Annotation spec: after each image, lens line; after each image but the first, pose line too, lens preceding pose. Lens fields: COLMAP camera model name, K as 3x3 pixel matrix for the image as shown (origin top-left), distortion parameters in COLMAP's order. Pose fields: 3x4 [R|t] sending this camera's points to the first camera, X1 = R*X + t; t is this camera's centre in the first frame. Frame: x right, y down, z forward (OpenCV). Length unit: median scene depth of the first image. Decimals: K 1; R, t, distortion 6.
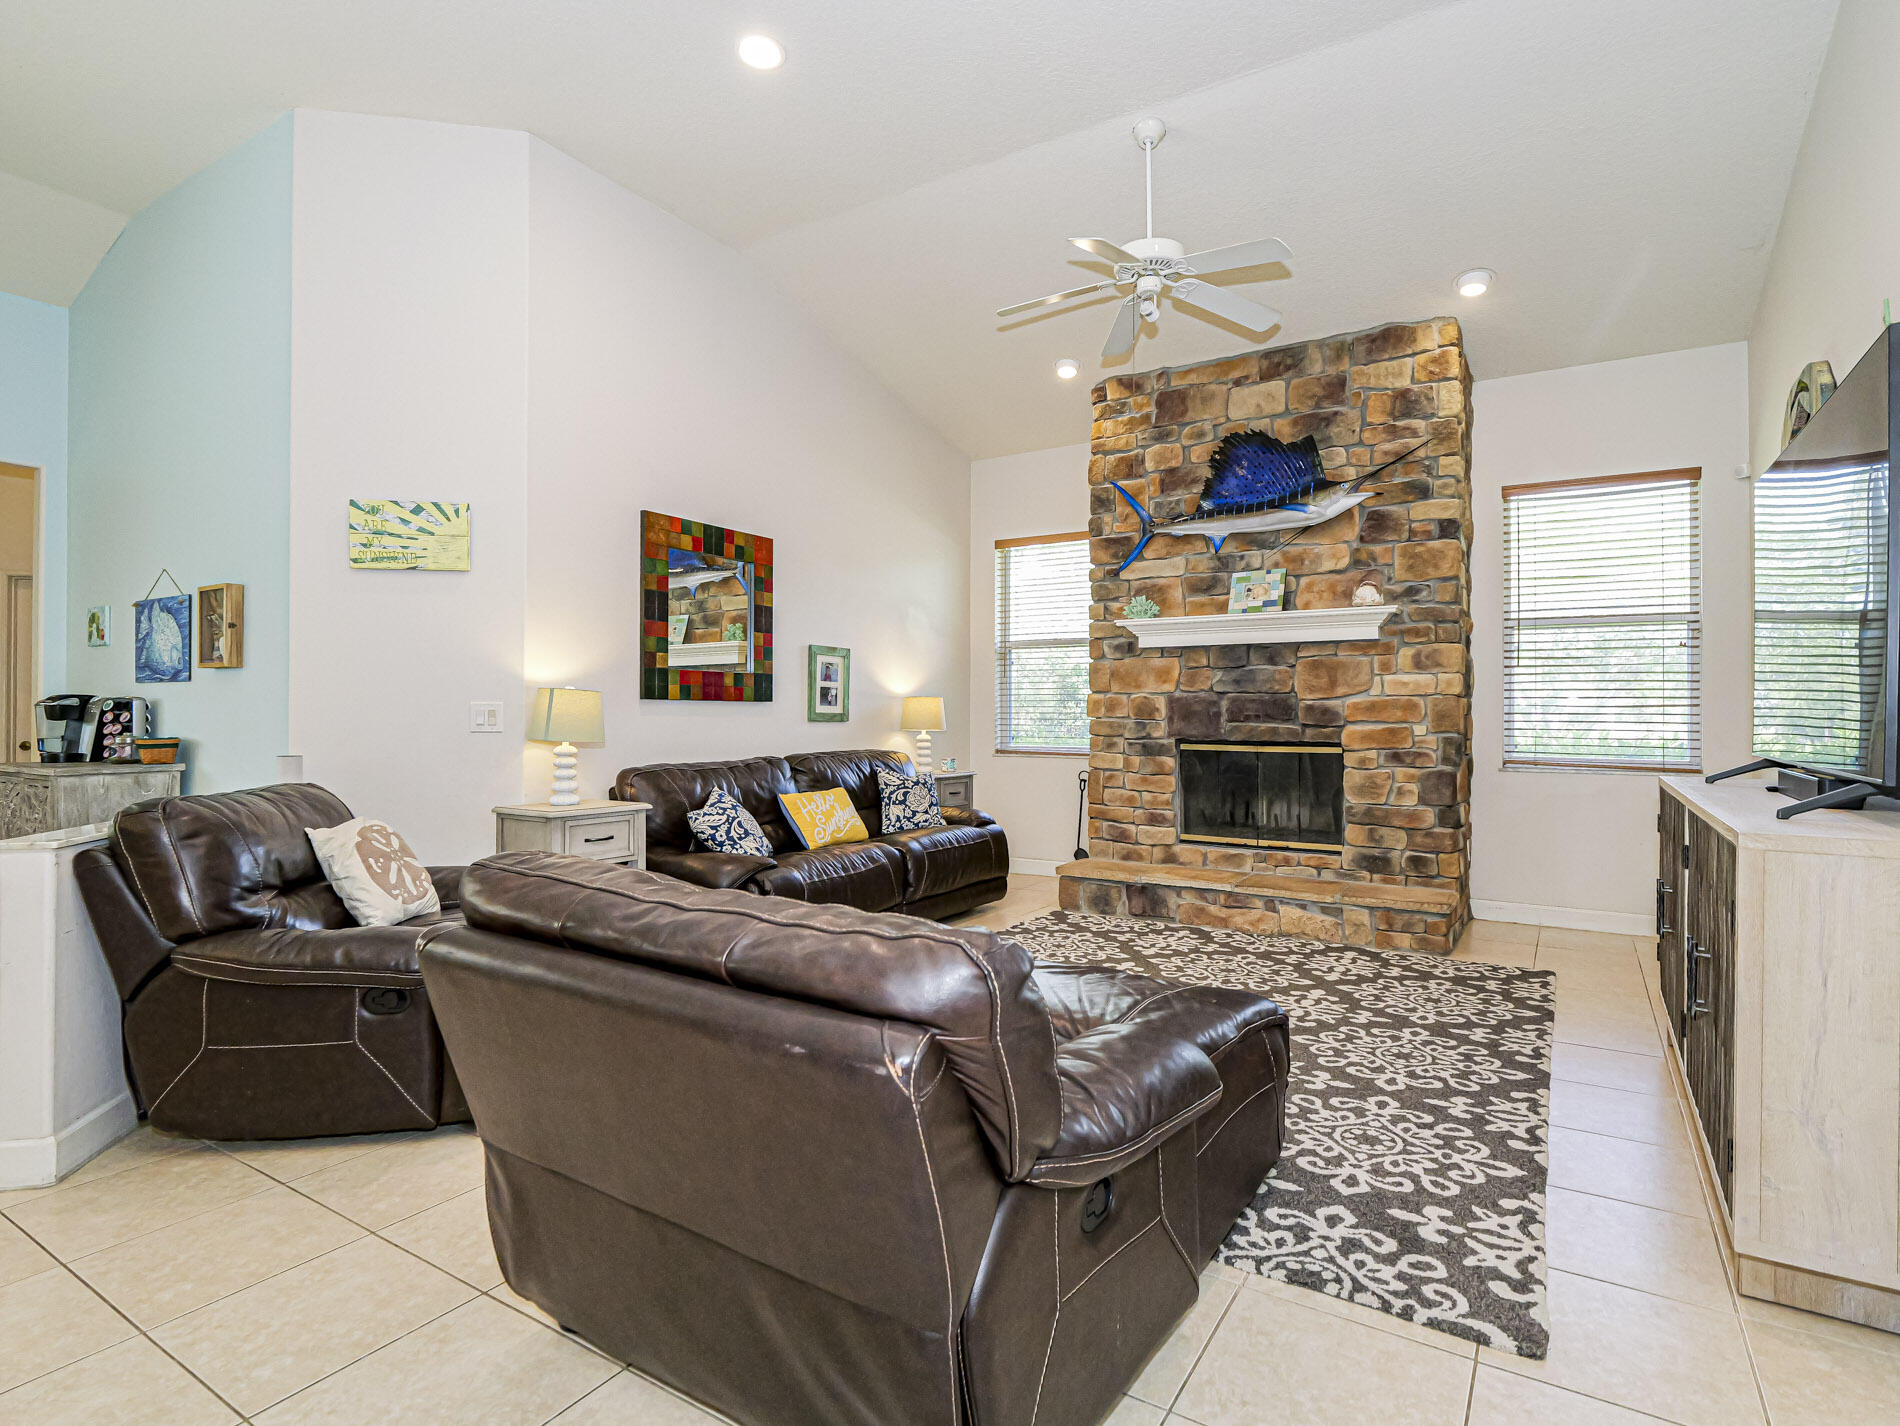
lens RADIAL K [[992.8, 0, 963.8], [0, 992.8, 706.4], [0, 0, 1]] dist [-0.011194, -0.001589]
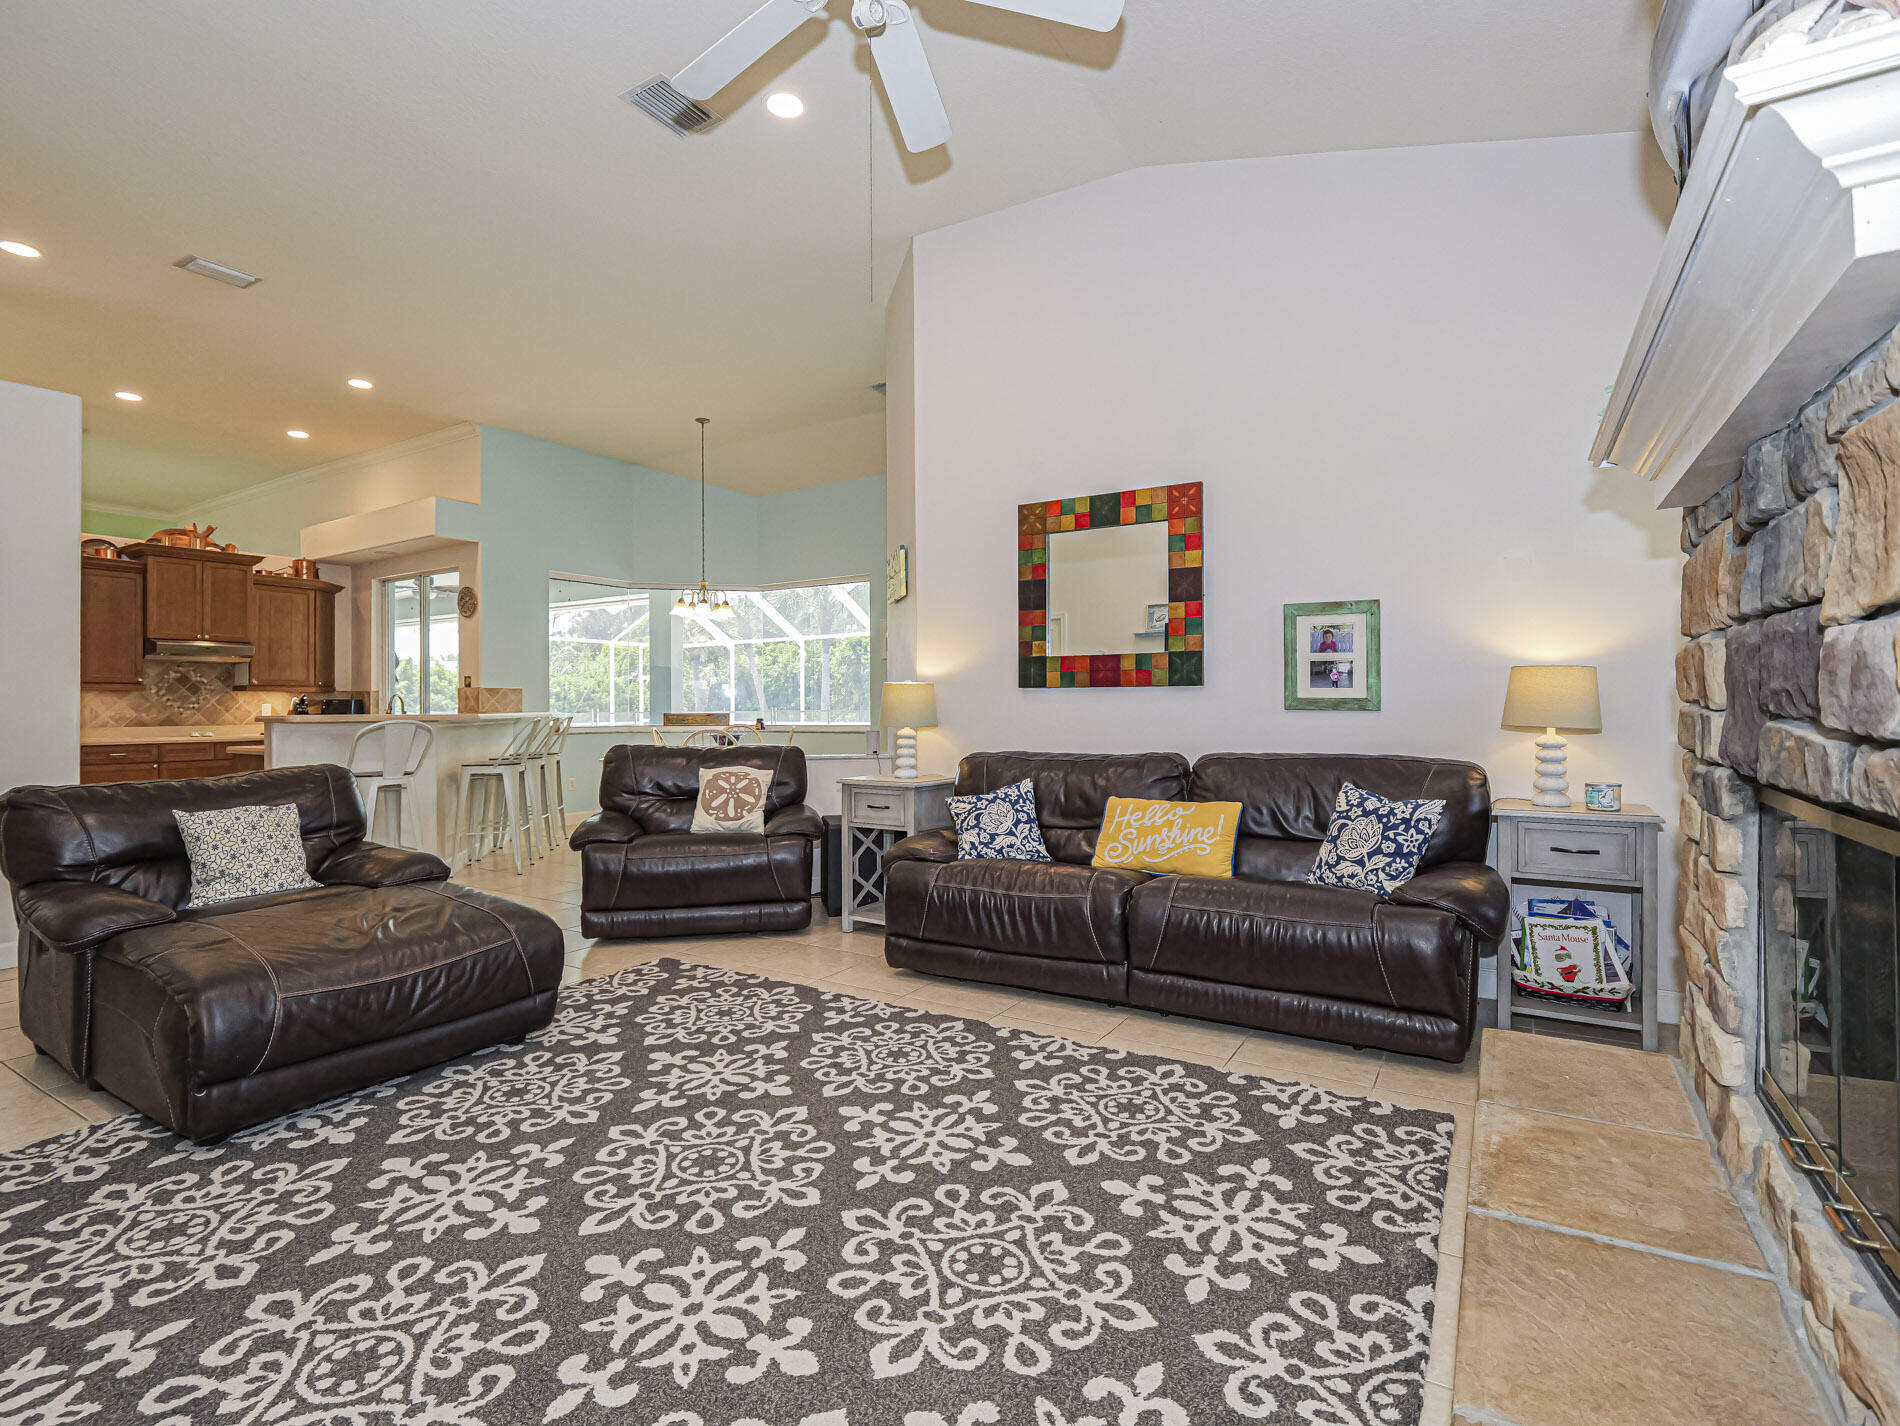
lens RADIAL K [[920.3, 0, 968.4], [0, 920.3, 731.2], [0, 0, 1]] dist [-0.017755, 0.000243]
pose [[0.002400, 0.030464, -0.999533, 0.860504], [0.018729, 0.999359, 0.030503, 0.009728], [0.999822, -0.018794, 0.001828, 1.254255]]
